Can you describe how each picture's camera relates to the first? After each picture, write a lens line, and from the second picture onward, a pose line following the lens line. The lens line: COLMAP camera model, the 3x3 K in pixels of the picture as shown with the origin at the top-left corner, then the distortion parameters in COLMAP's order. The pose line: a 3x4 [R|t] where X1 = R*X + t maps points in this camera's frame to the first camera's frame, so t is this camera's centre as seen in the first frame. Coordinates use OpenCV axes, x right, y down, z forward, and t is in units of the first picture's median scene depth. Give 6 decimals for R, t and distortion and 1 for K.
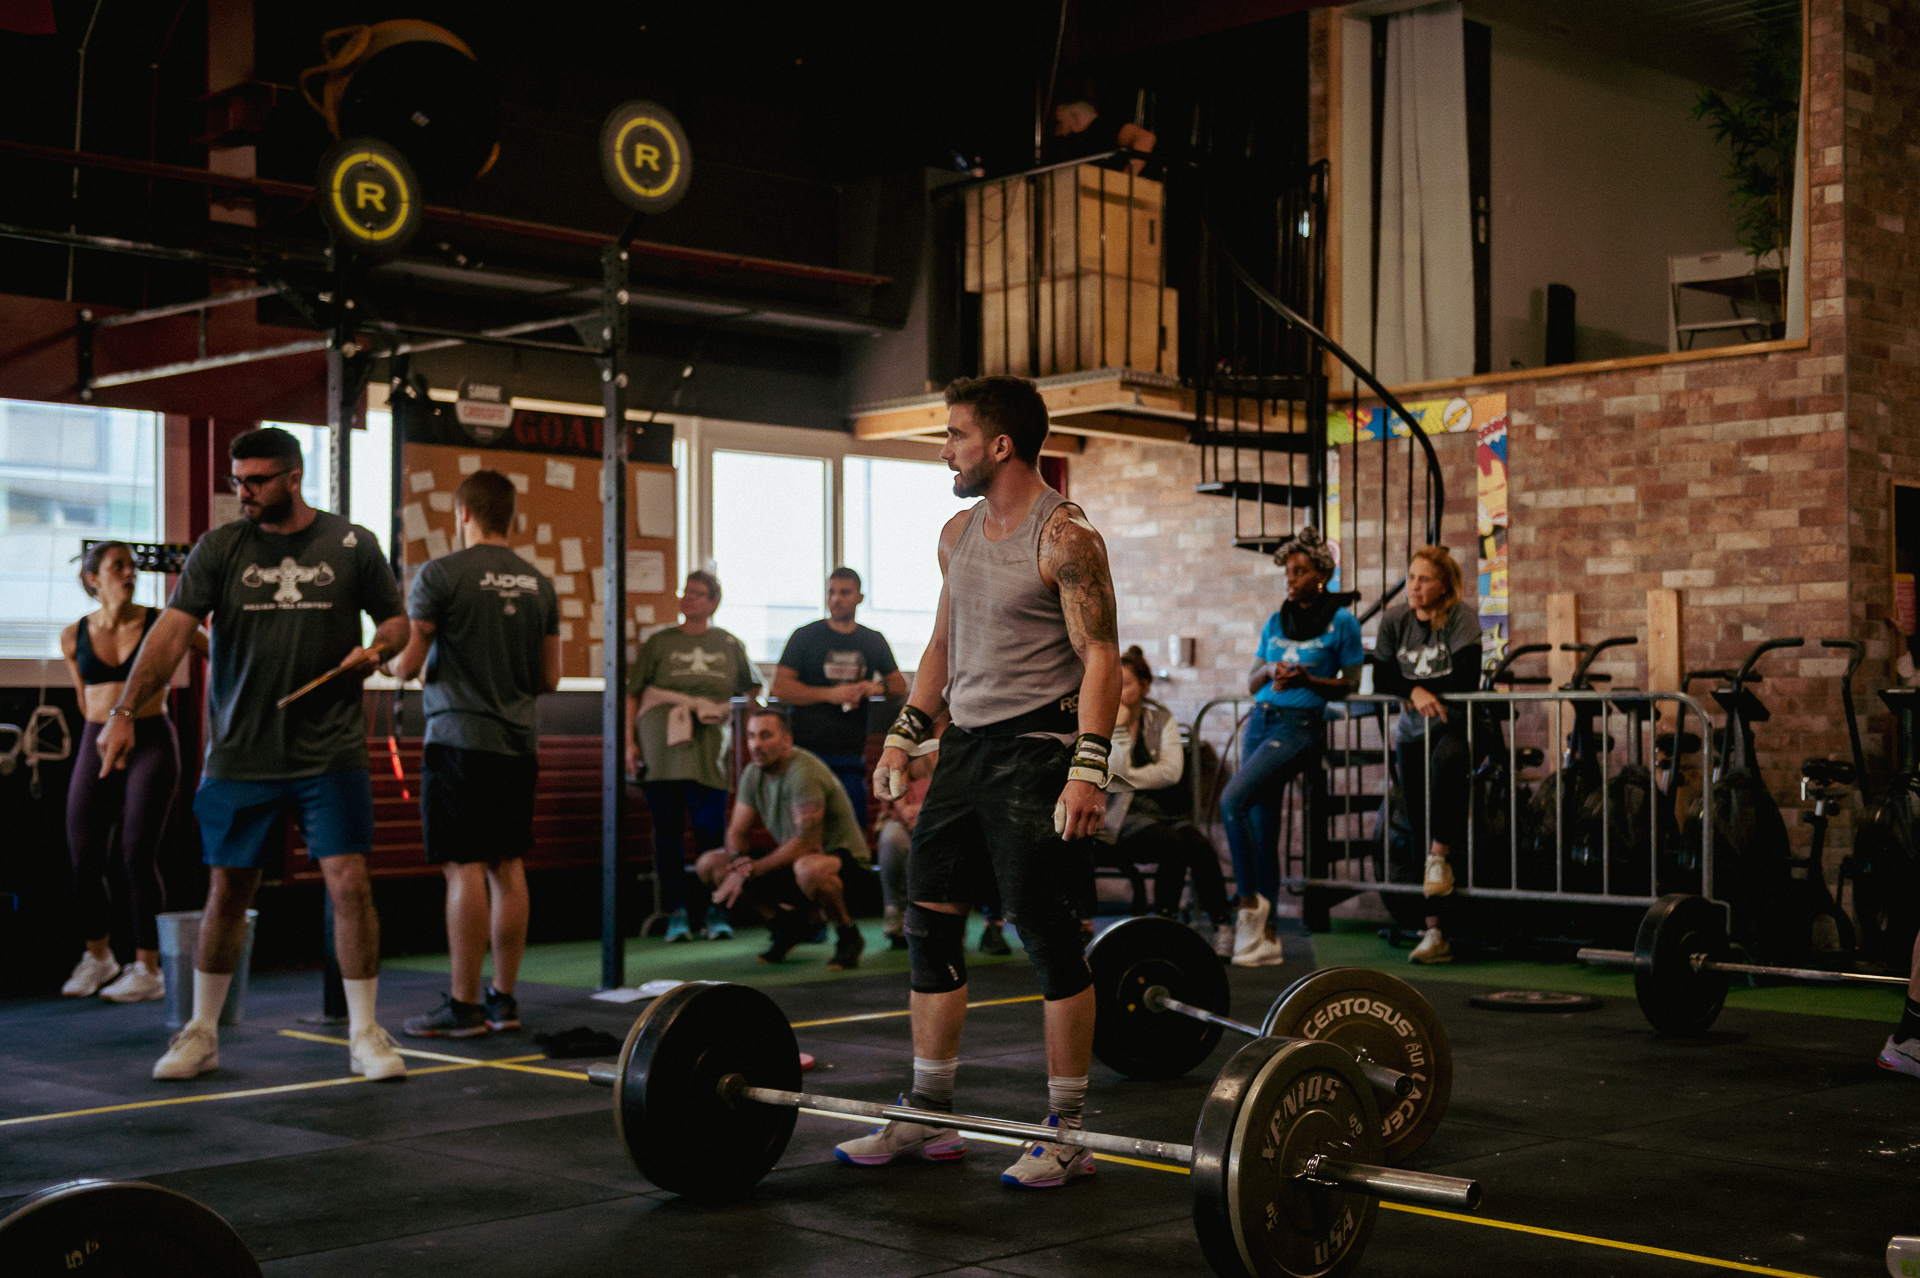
lens RADIAL K [[2621.5, 0, 951.1], [0, 2621.5, 632.3], [0, 0, 1]] dist [0.134147, 0.000000]
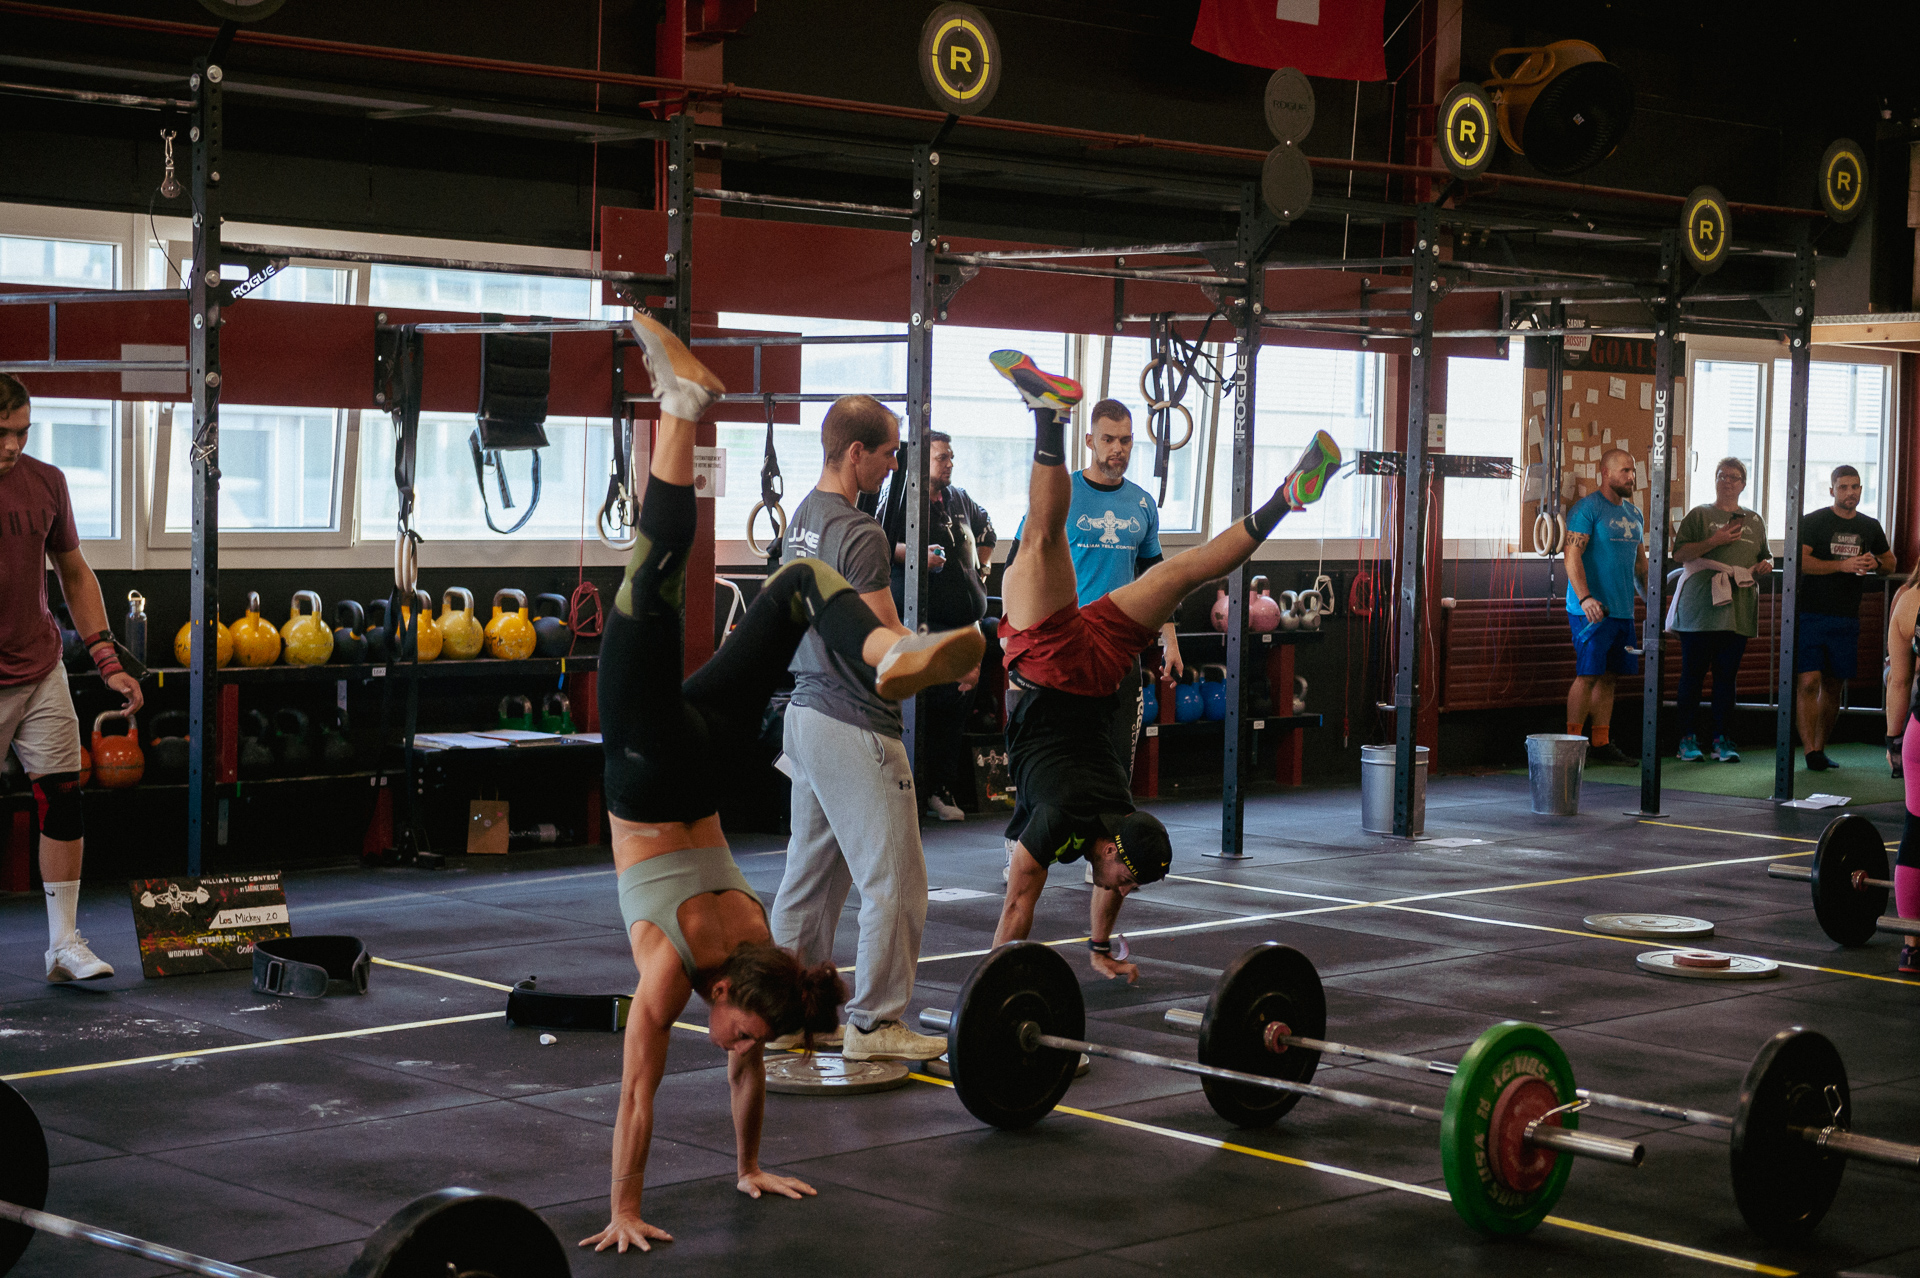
lens RADIAL K [[3312.5, 0, 935.6], [0, 3312.5, 590.4], [0, 0, 1]] dist [0.153721, 0.000000]
pose [[0.999479, 0.027705, -0.016576, -0.468956], [-0.026546, 0.997436, 0.066454, -0.064753], [0.018375, -0.065979, 0.997652, -0.618901]]
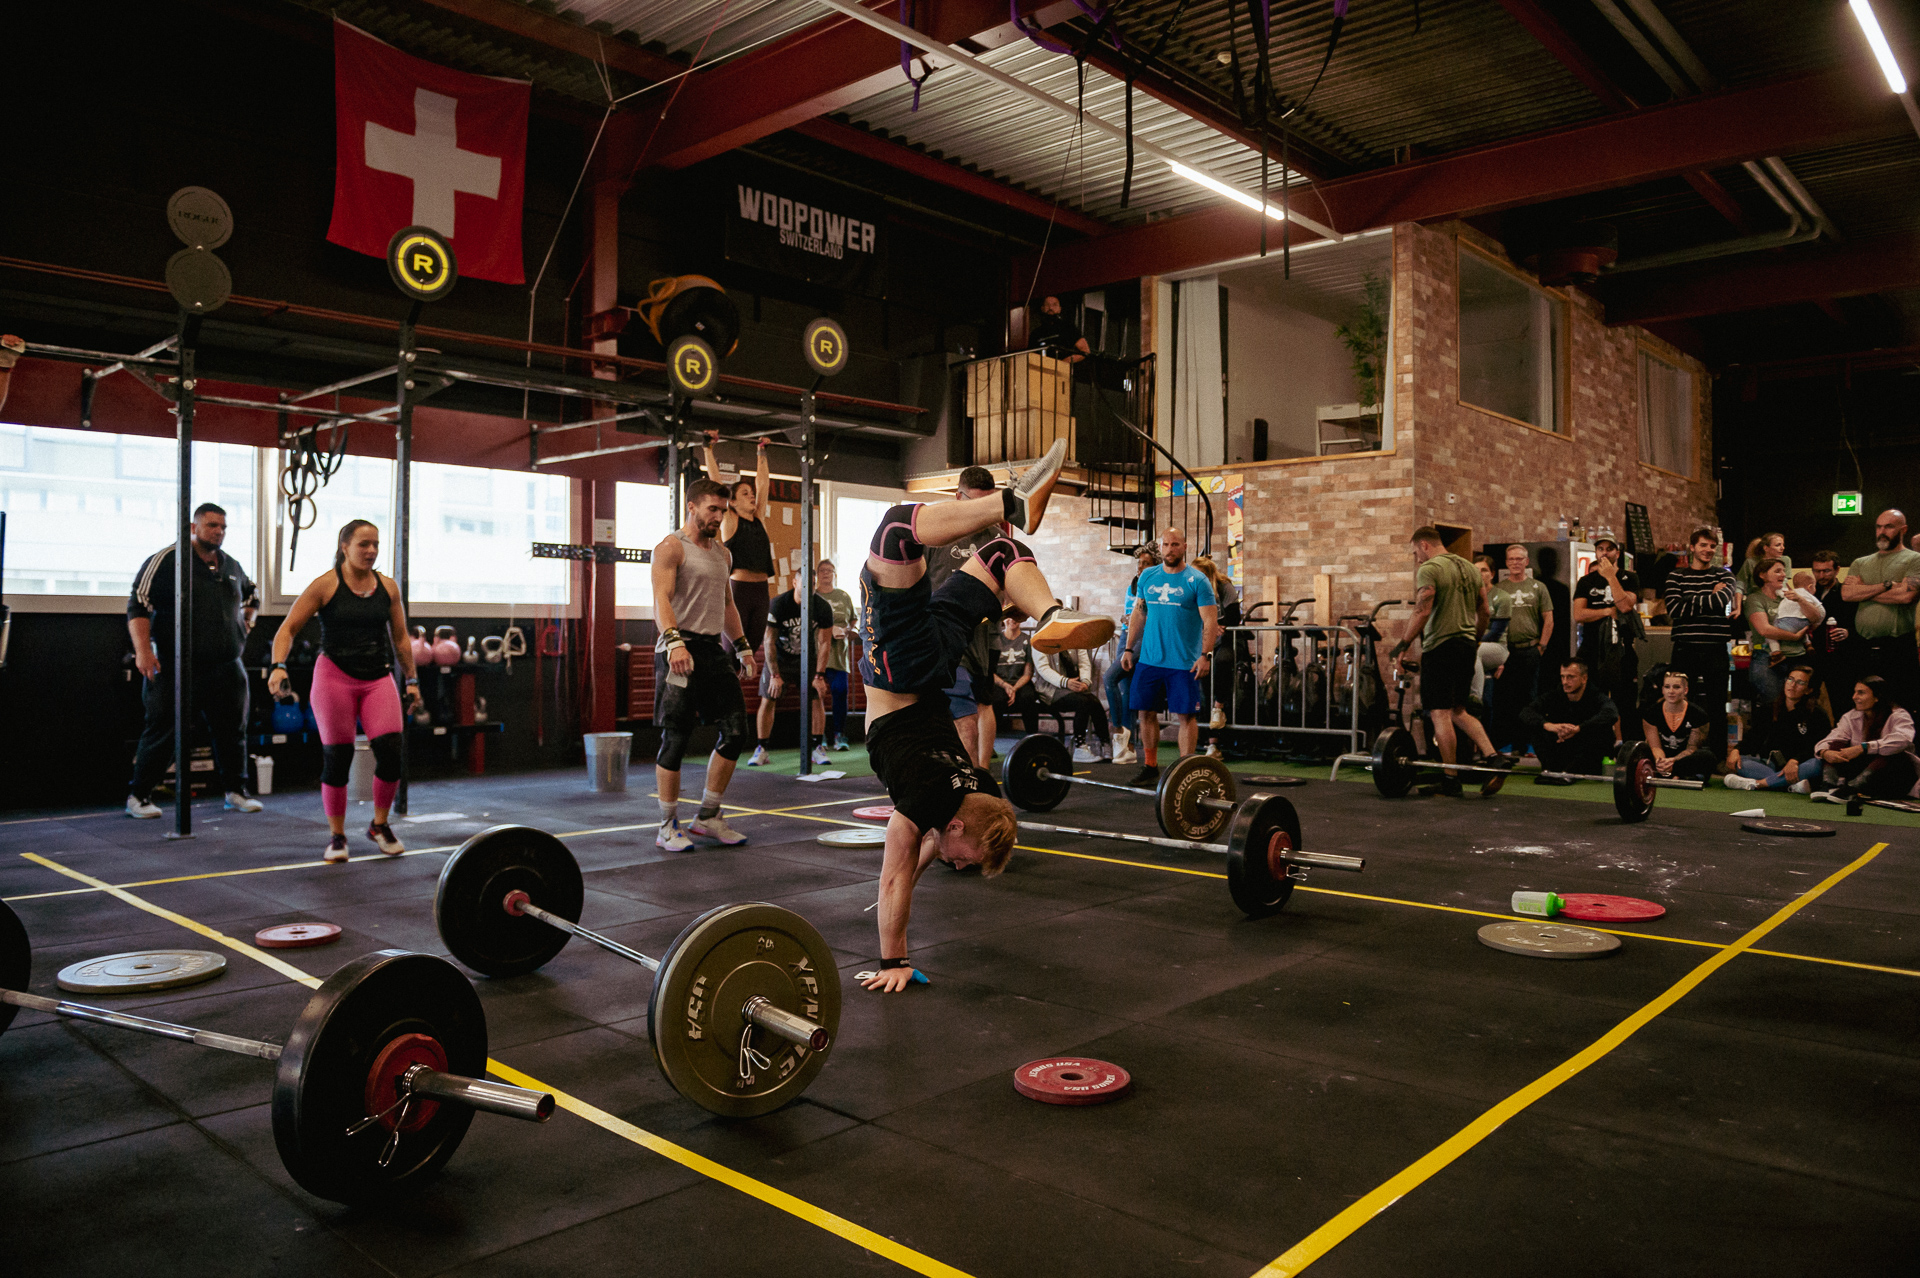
lens RADIAL K [[1354.4, 0, 945.1], [0, 1354.4, 646.8], [0, 0, 1]] dist [-0.038553, -0.005354]
pose [[0.999085, 0.006684, 0.042240, -0.059790], [-0.008425, 0.999117, 0.041169, -0.001344], [-0.041928, -0.041487, 0.998259, -0.003688]]
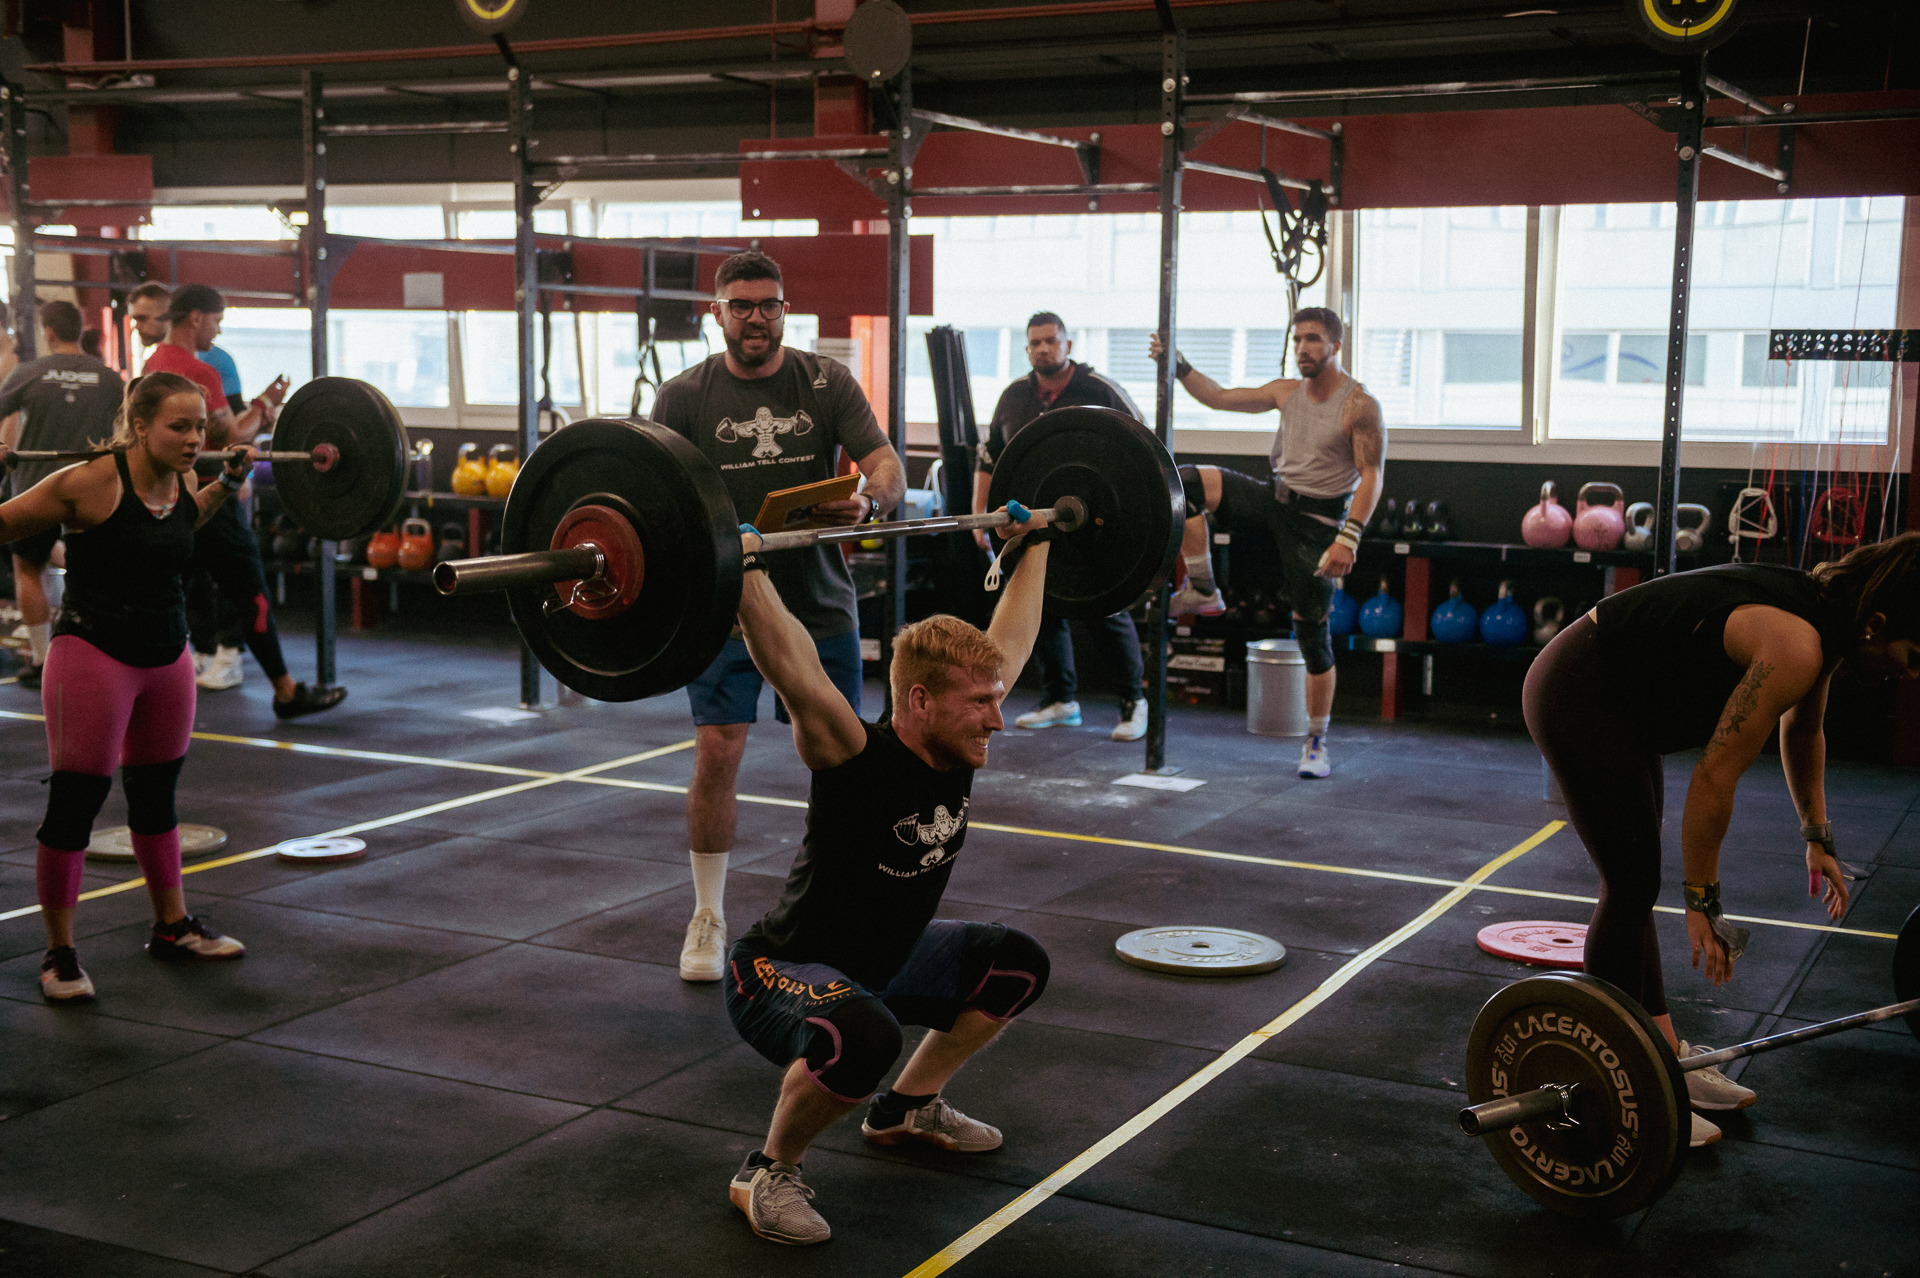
lens RADIAL K [[2458.3, 0, 1071.7], [0, 2458.3, 608.0], [0, 0, 1]] dist [0.149760, 0.000000]
pose [[0.285236, 0.107894, -0.952365, 0.493229], [0.012302, 0.993150, 0.116199, -0.040117], [0.958378, -0.044861, 0.281955, 0.424001]]
